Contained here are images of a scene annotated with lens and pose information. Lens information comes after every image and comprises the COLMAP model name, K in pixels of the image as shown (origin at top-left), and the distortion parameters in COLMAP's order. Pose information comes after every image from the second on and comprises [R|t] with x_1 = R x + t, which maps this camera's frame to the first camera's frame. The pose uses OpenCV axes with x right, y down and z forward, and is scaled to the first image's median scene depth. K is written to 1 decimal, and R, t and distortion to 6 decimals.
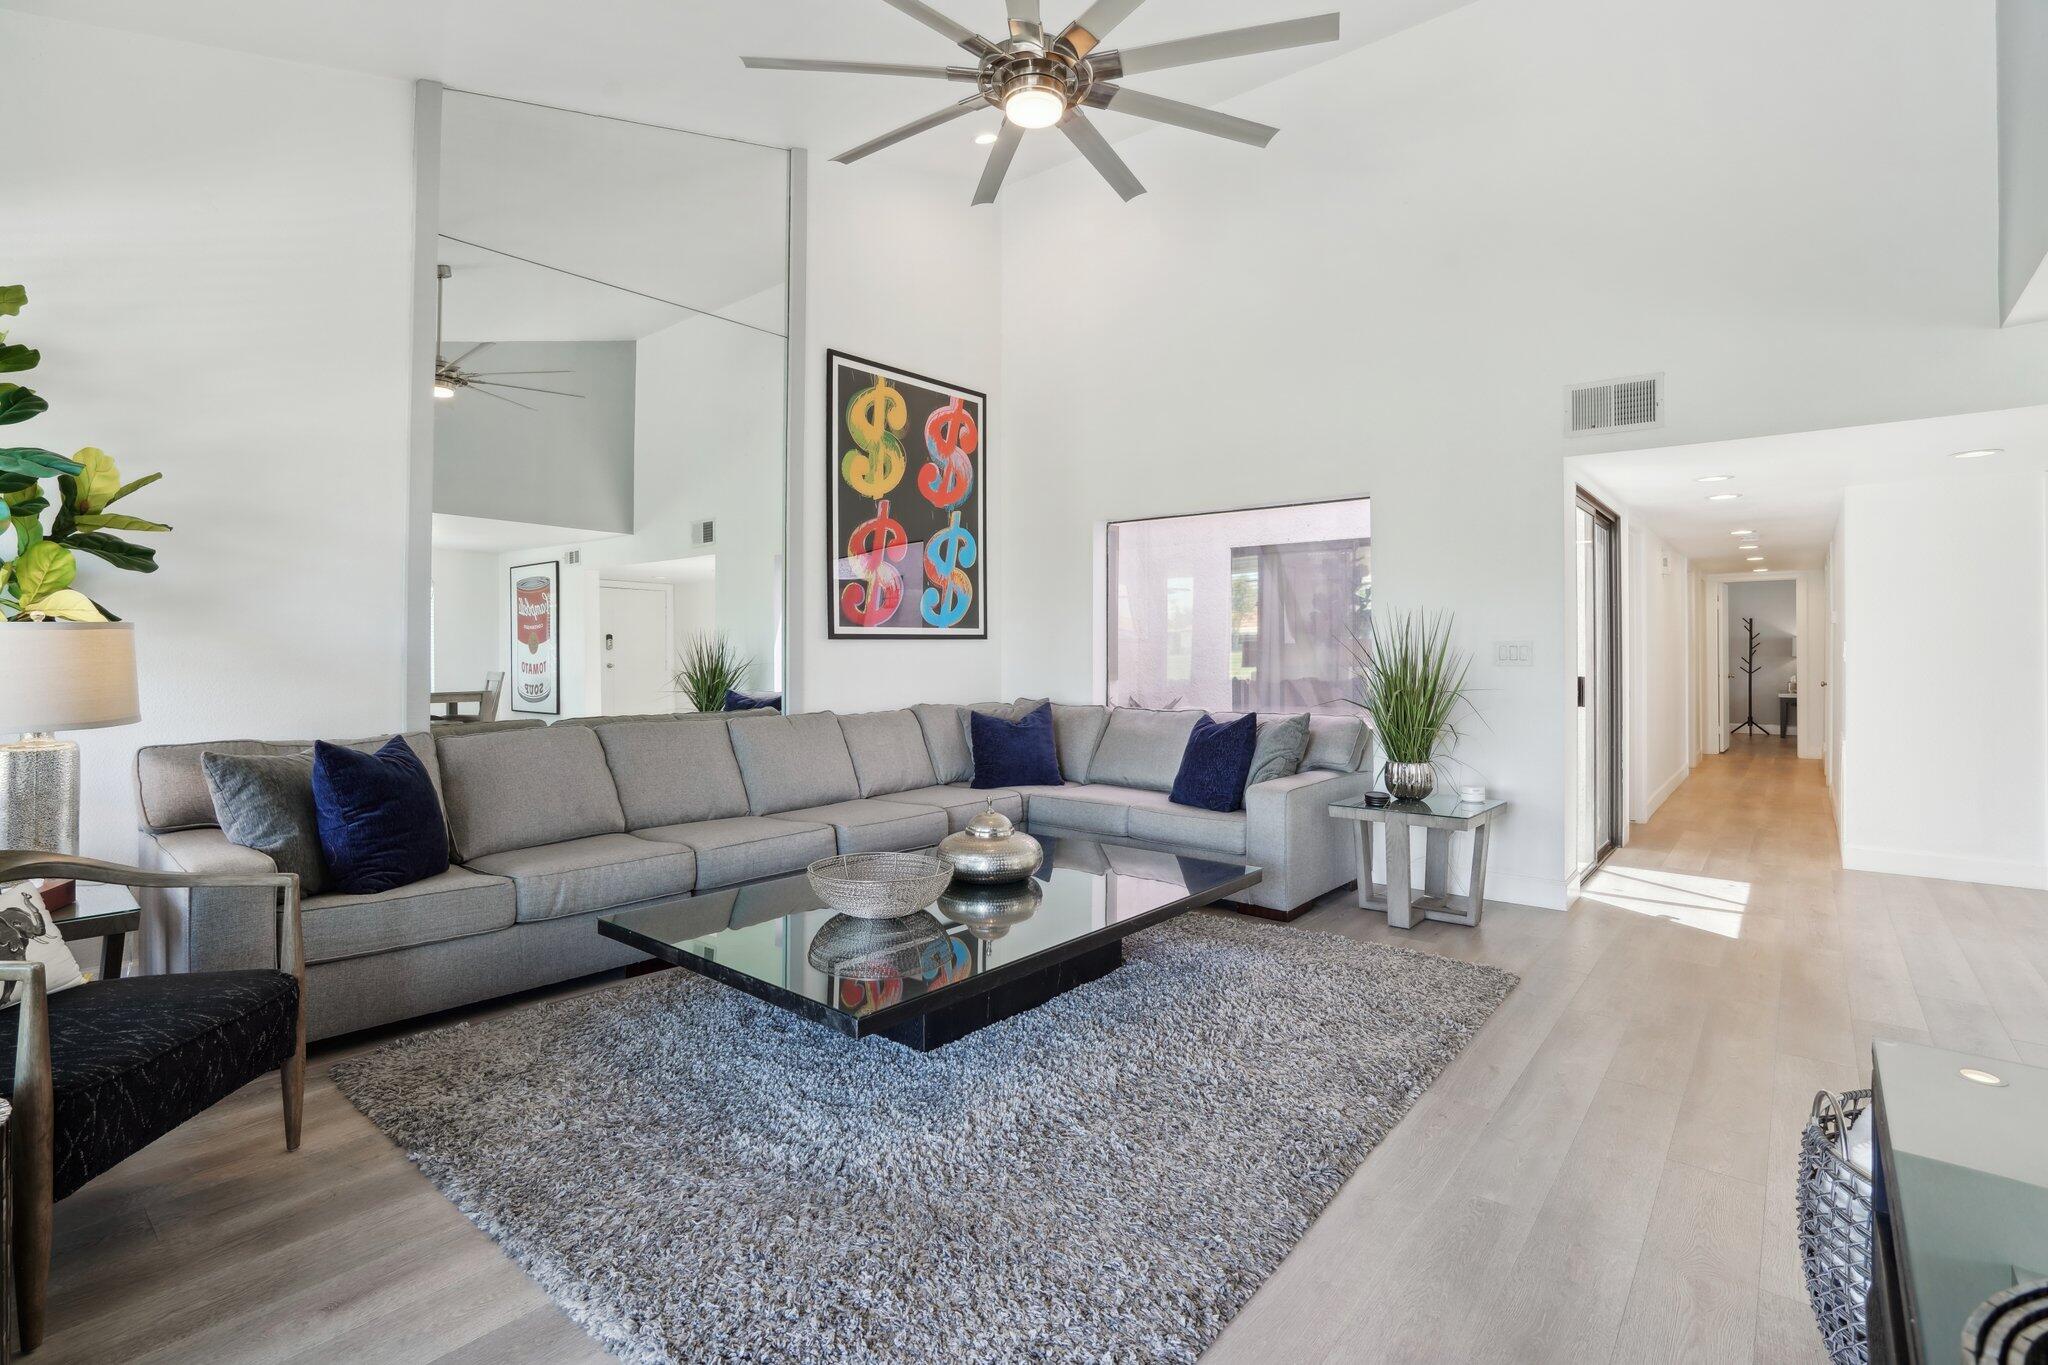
lens RADIAL K [[958.1, 0, 1034.5], [0, 958.1, 660.7], [0, 0, 1]] dist [-0.037911, 0.001491]
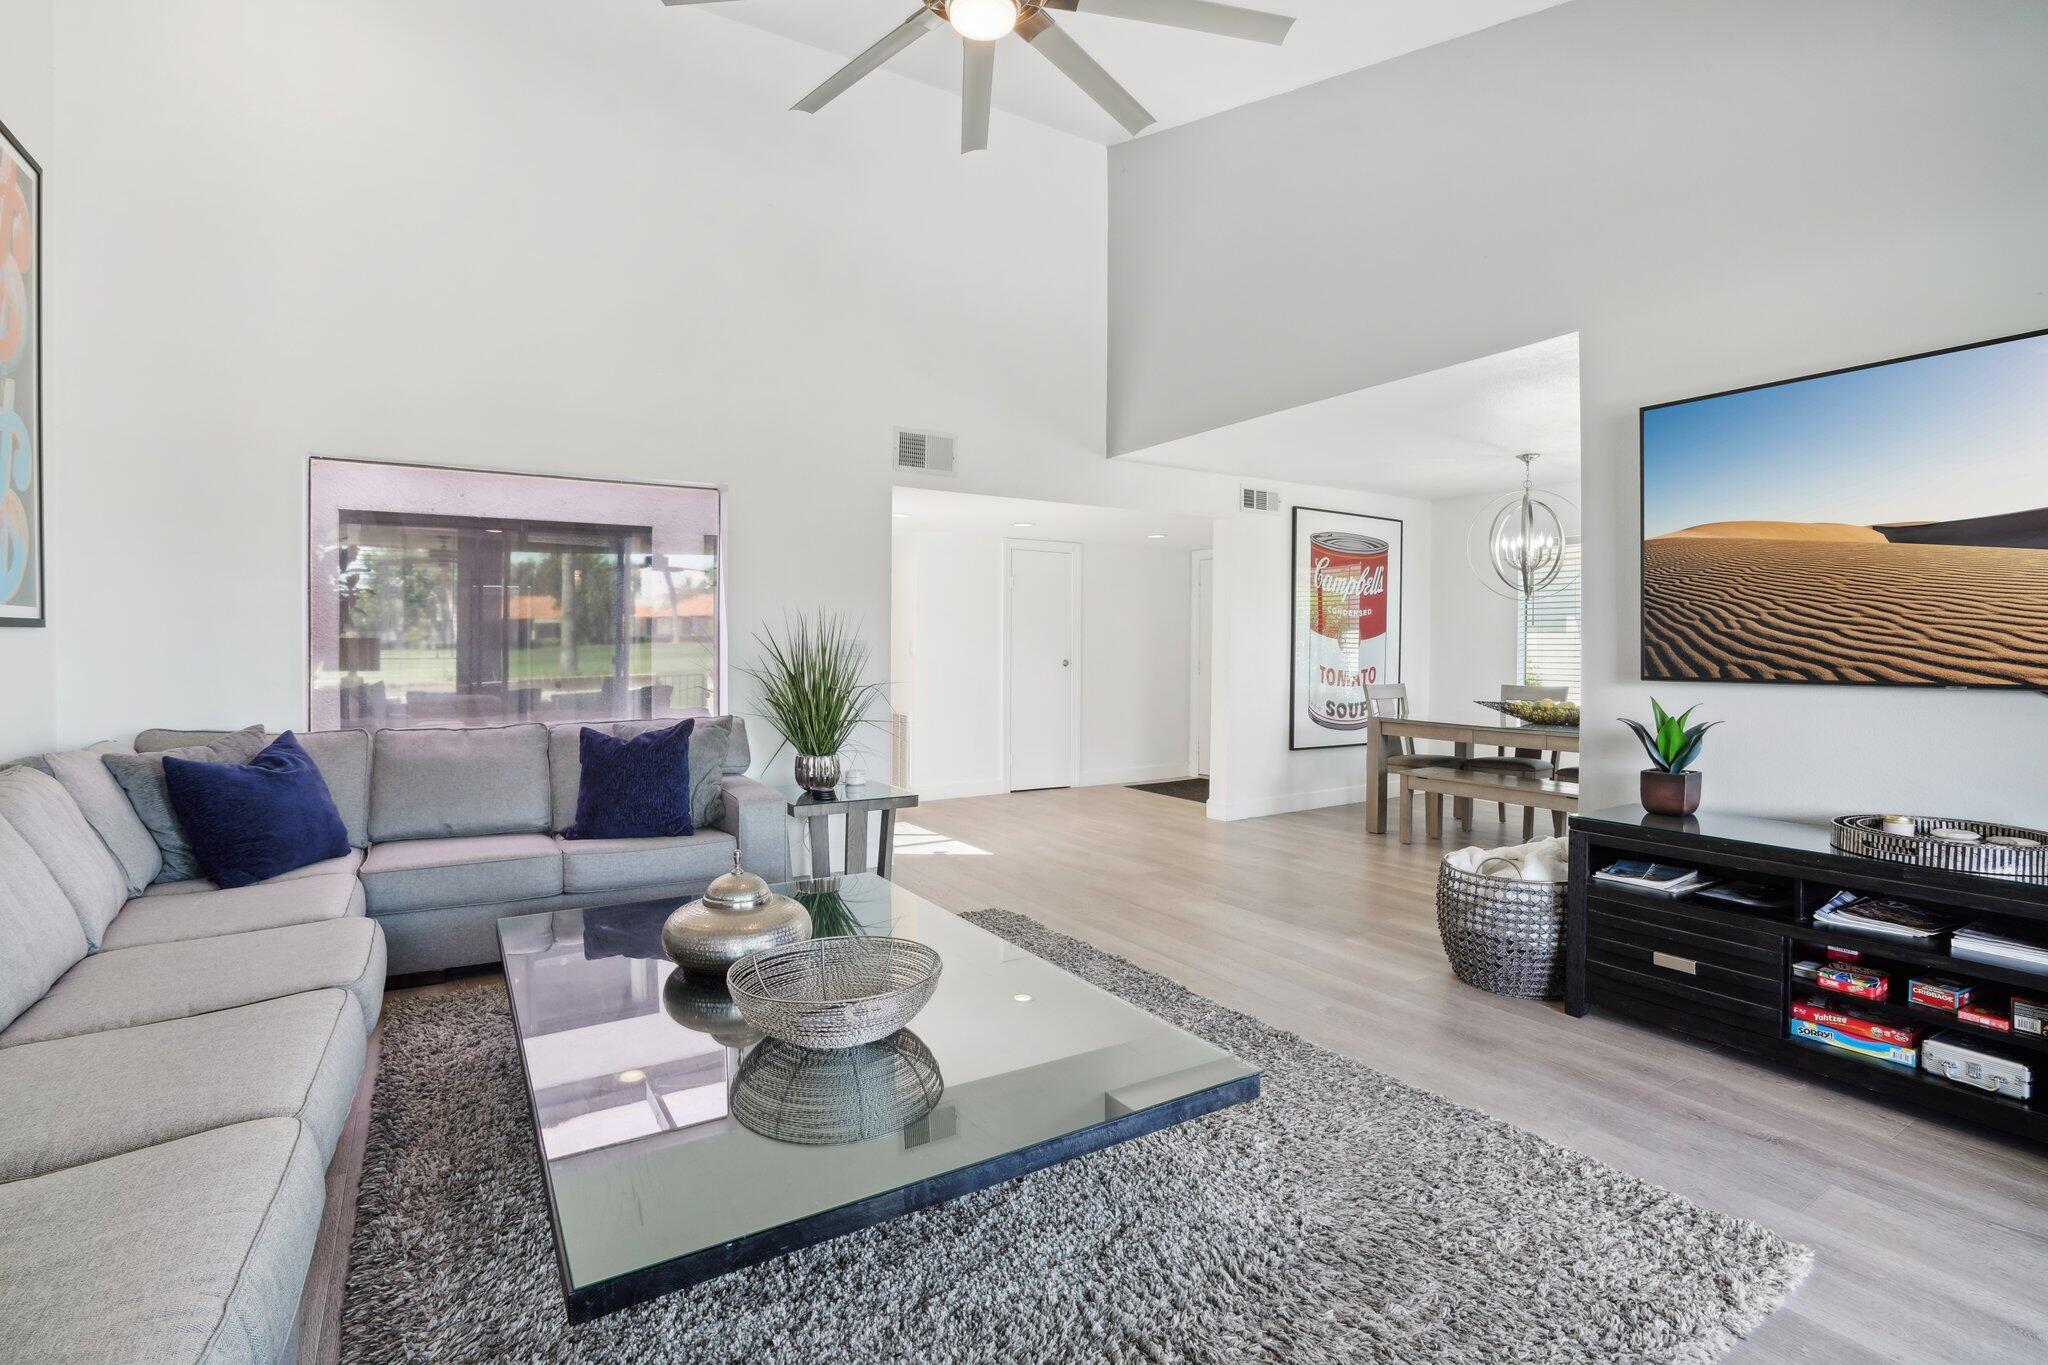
lens RADIAL K [[958.1, 0, 1034.5], [0, 958.1, 660.7], [0, 0, 1]] dist [-0.037911, 0.001491]
pose [[0.324342, -0.011212, 0.945873, -0.525191], [0.007931, 0.999927, 0.009133, -0.005290], [-0.945907, 0.004540, 0.324407, 0.438298]]
